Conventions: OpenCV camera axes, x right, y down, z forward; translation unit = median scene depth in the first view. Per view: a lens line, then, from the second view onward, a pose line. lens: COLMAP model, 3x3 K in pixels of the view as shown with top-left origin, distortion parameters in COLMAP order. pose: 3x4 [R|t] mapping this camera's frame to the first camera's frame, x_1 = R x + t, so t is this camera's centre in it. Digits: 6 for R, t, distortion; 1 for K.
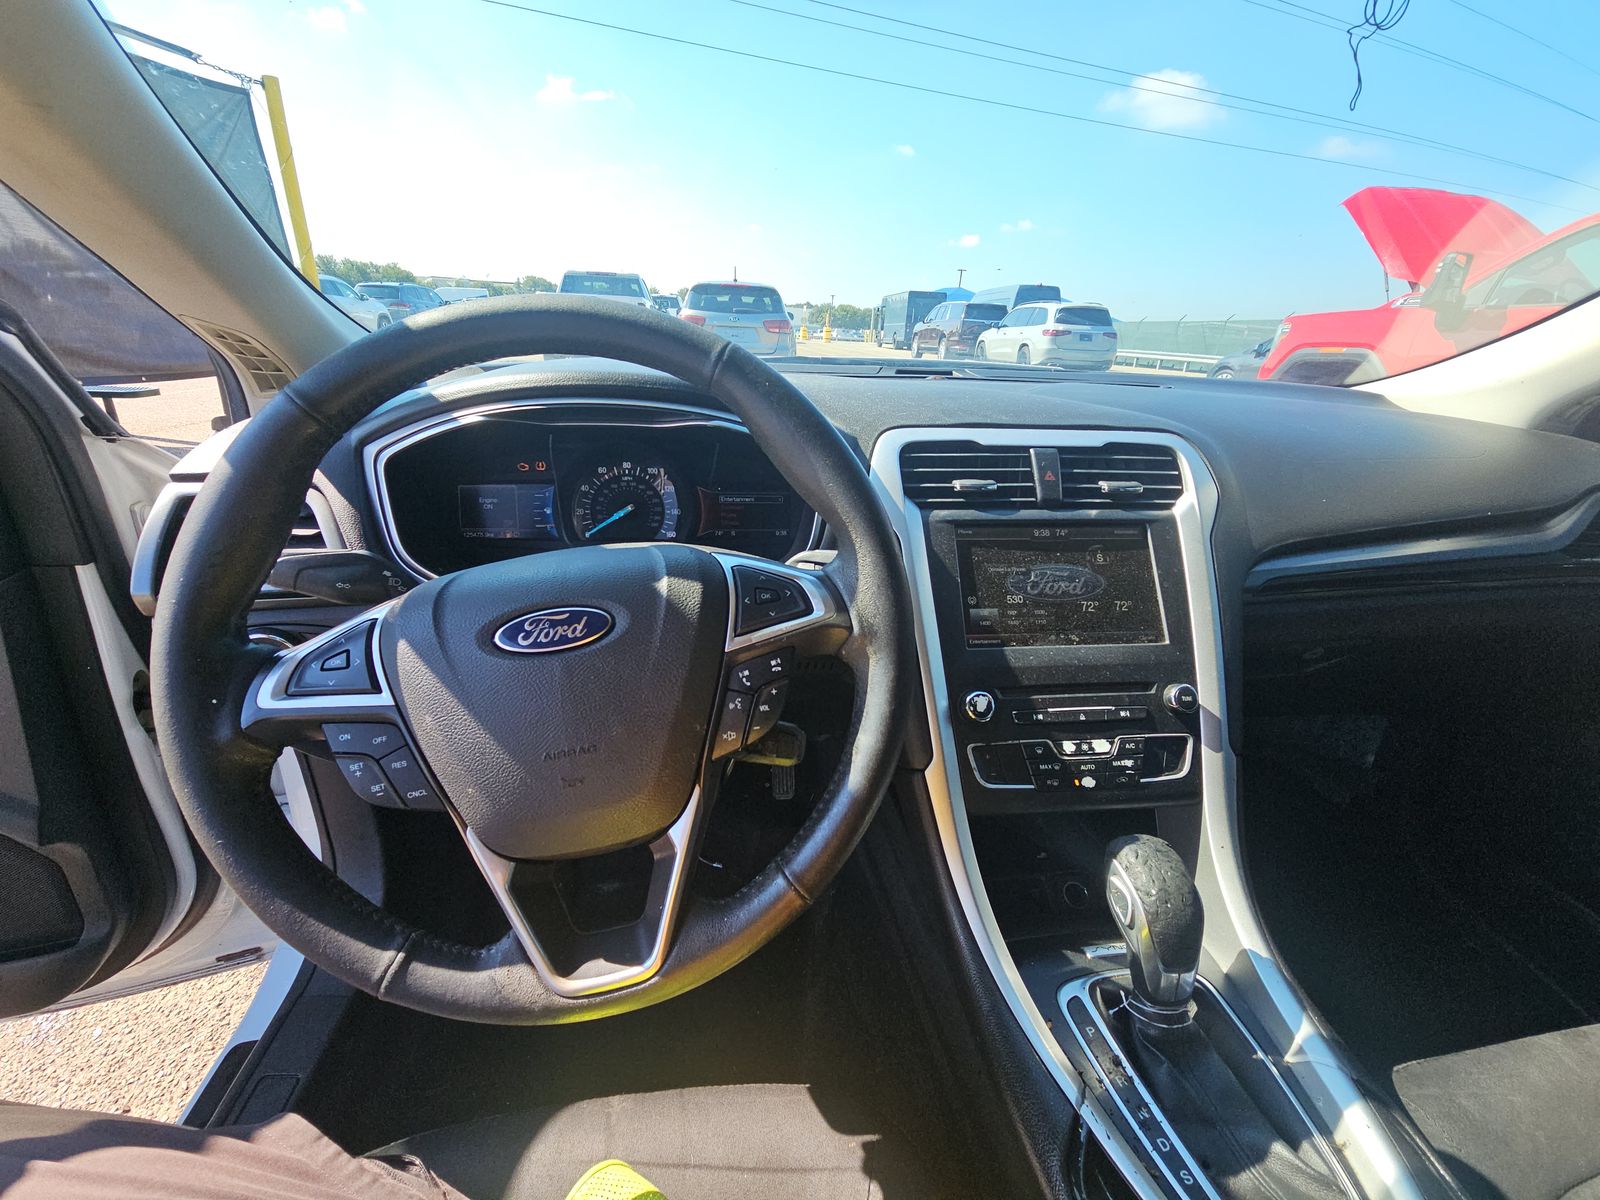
lens RADIAL K [[651.8, 0, 792.9], [0, 651.8, 597.5], [0, 0, 1]] dist [-0.001088, 0.000022]
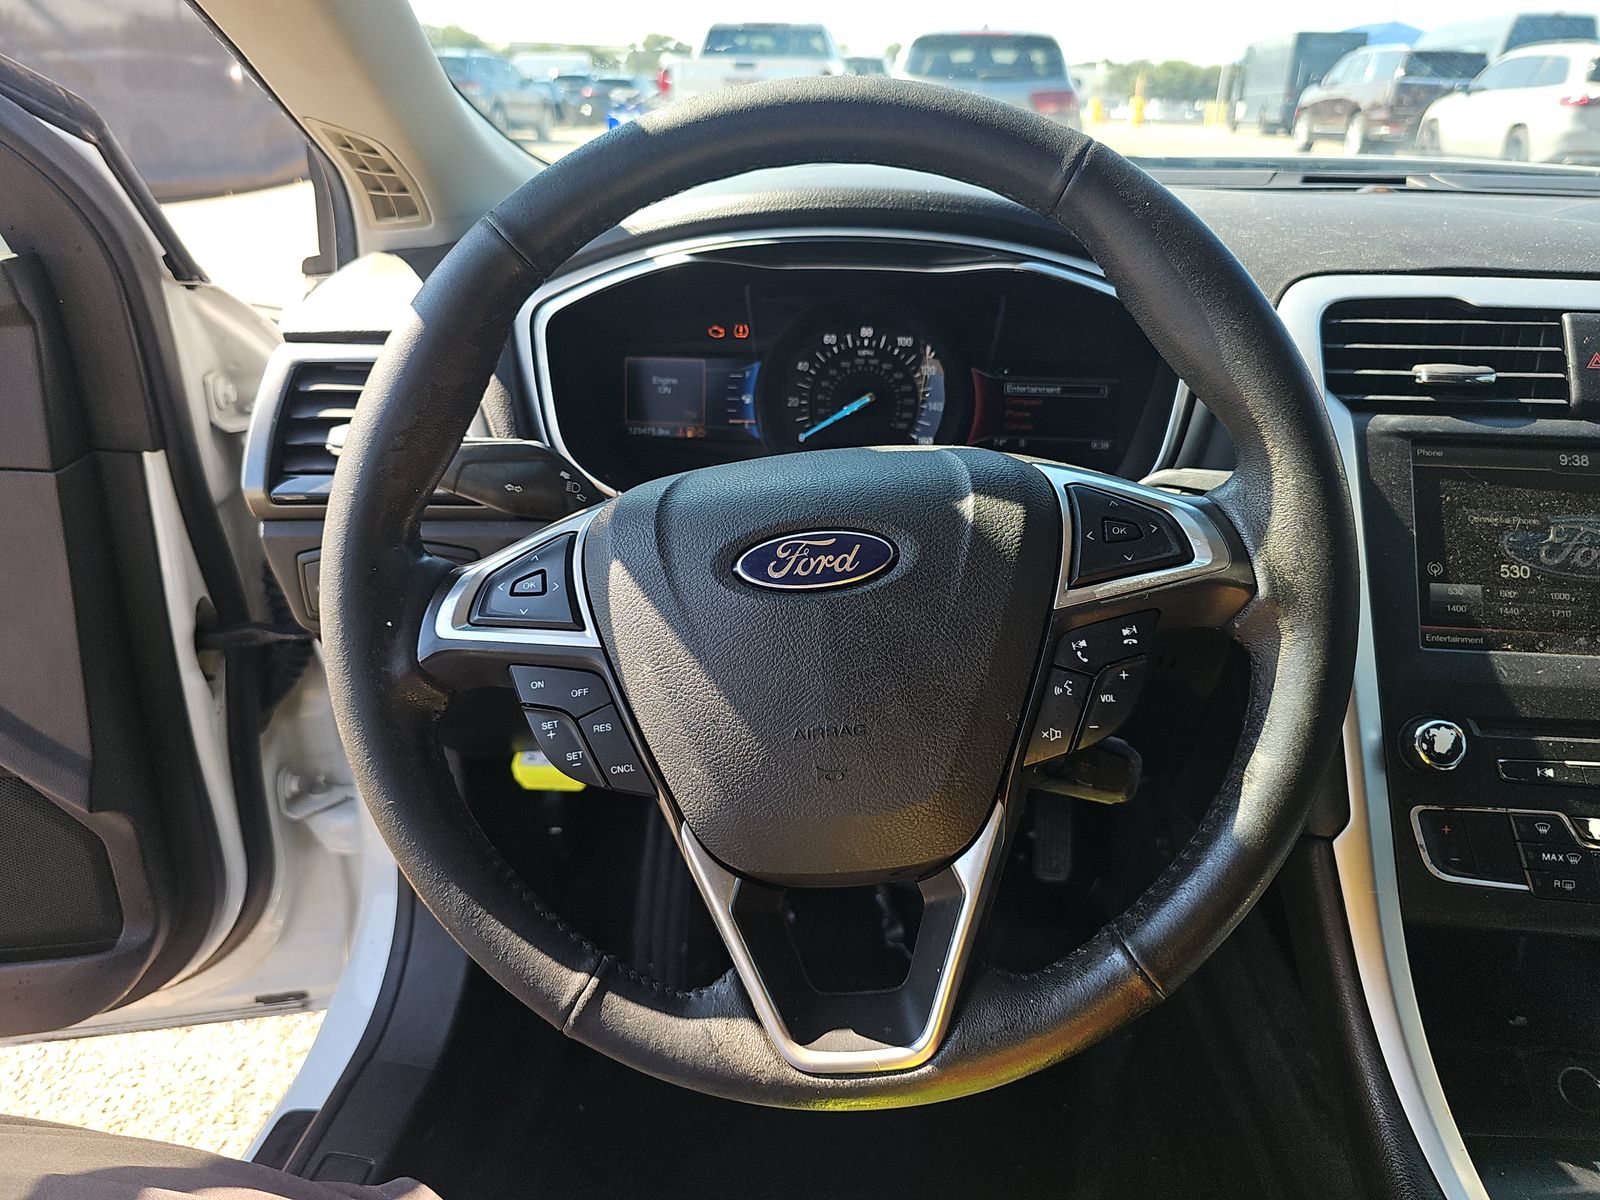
lens RADIAL K [[1079.0, 0, 808.8], [0, 1079.0, 592.2], [0, 0, 1]] dist [0.040026, -0.054828]
pose [[0.975600, 0.066034, -0.209392, -0.078551], [-0.060212, 0.997604, 0.034065, 0.028413], [0.211140, -0.020626, 0.977238, -0.094546]]
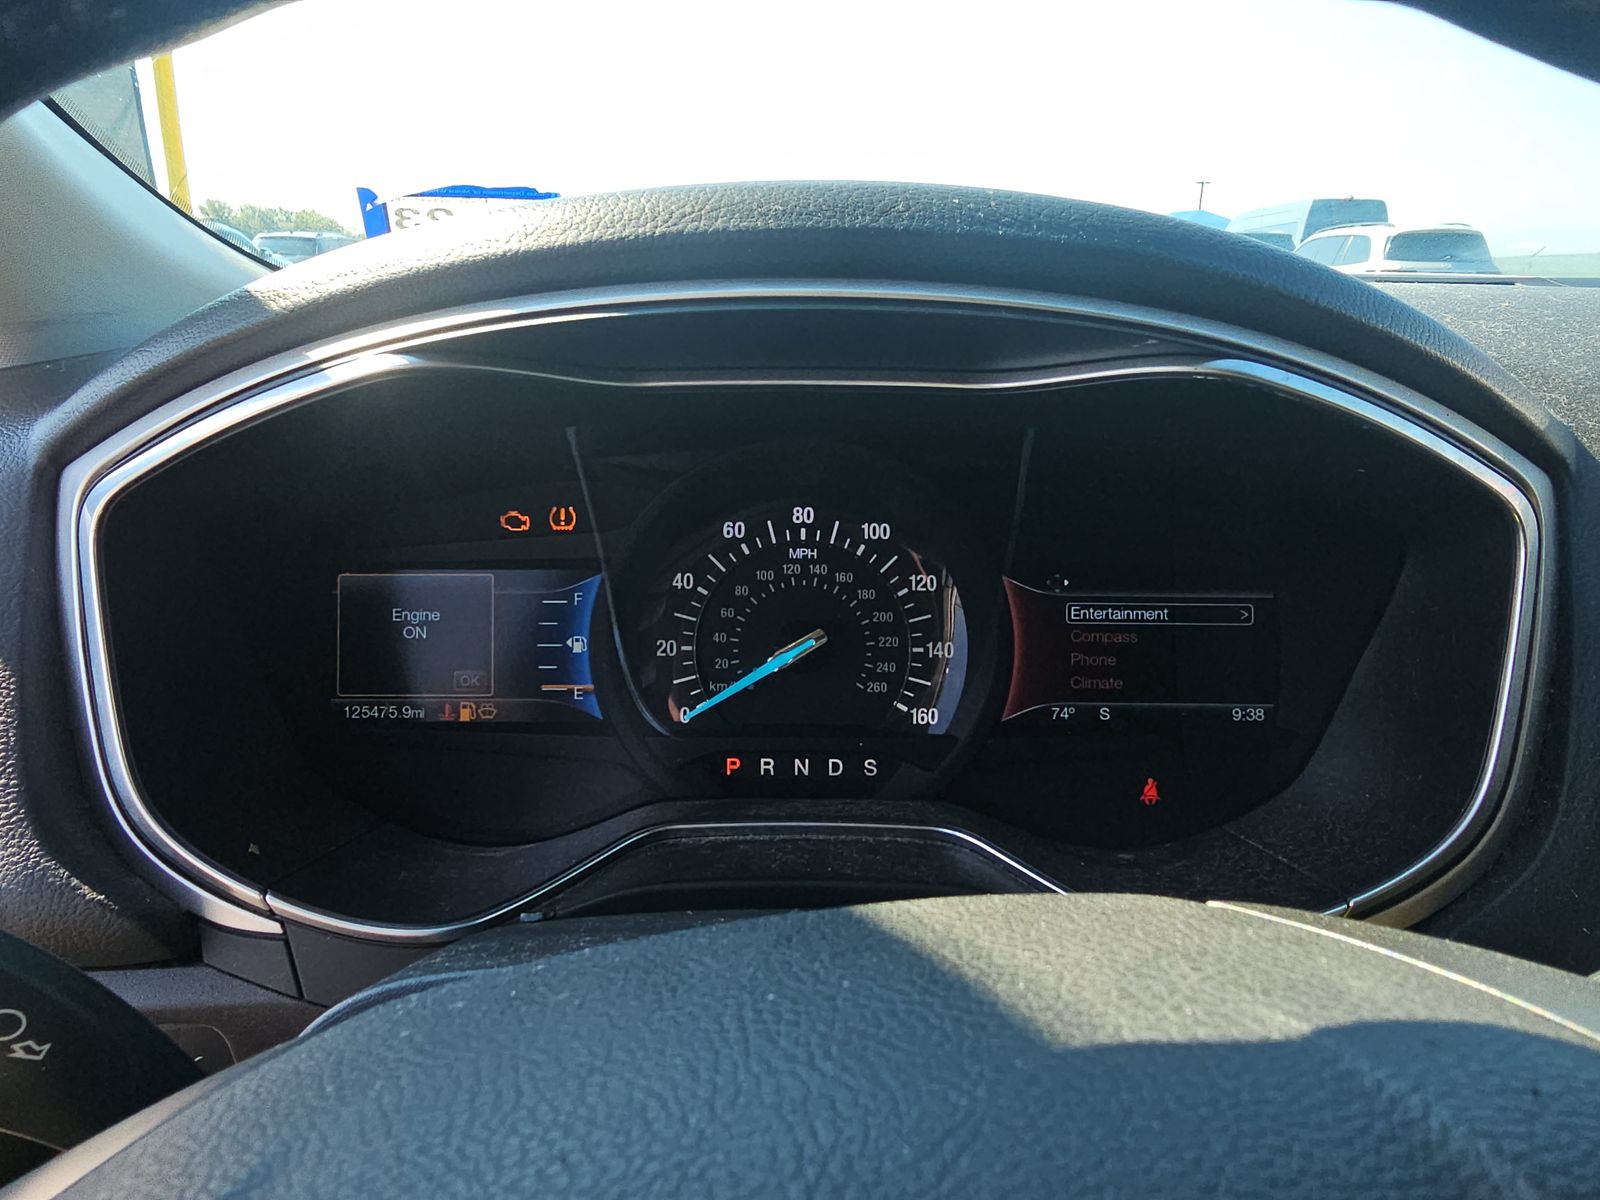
lens RADIAL K [[1088.8, 0, 797.0], [0, 1088.8, 598.6], [0, 0, 1]] dist [-0.004343, -0.000274]
pose [[0.994334, 0.005954, -0.106134, -0.231257], [-0.017871, 0.993583, -0.111689, -0.111112], [0.104787, 0.112953, 0.988059, 0.508437]]
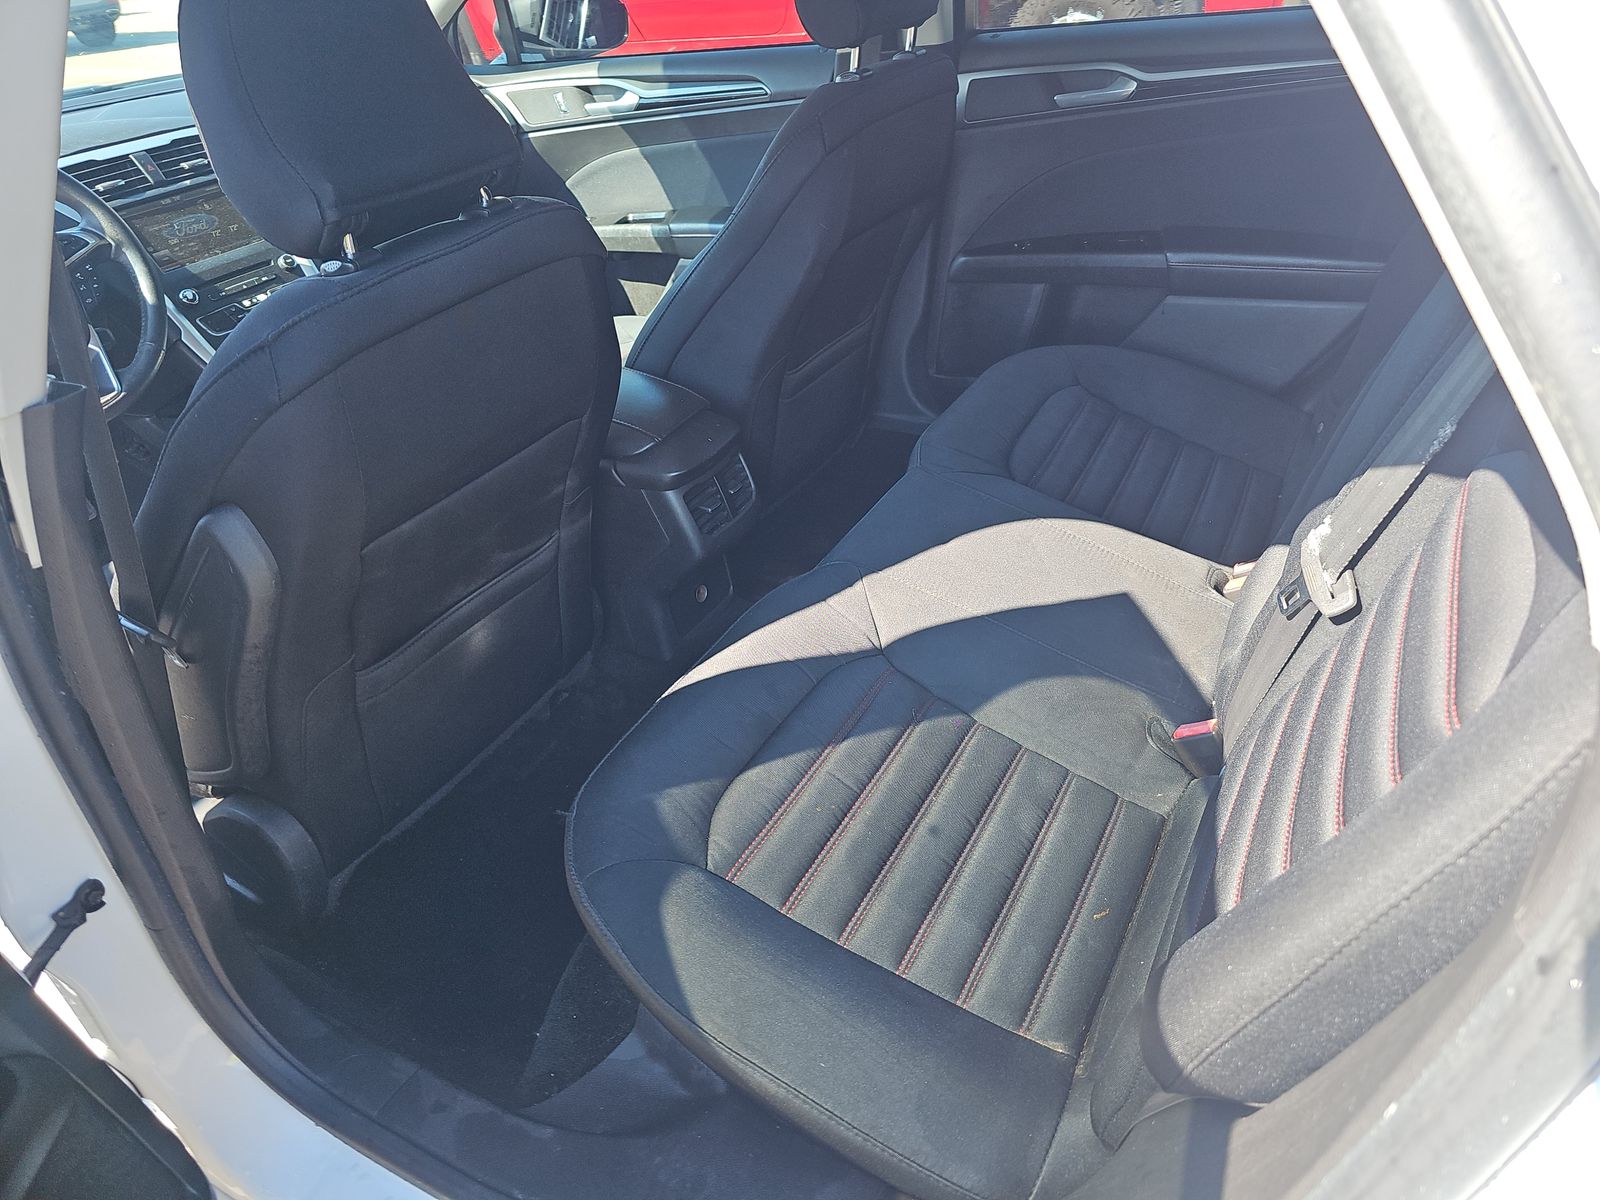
lens RADIAL K [[1069.6, 0, 832.9], [0, 1069.6, 599.4], [0, 0, 1]] dist [-0.002981, -0.002396]
pose [[0.567228, -0.518050, 0.640216, -1.080490], [0.394179, 0.853327, 0.341256, 0.591505], [-0.723102, 0.058789, 0.688235, -2.401848]]
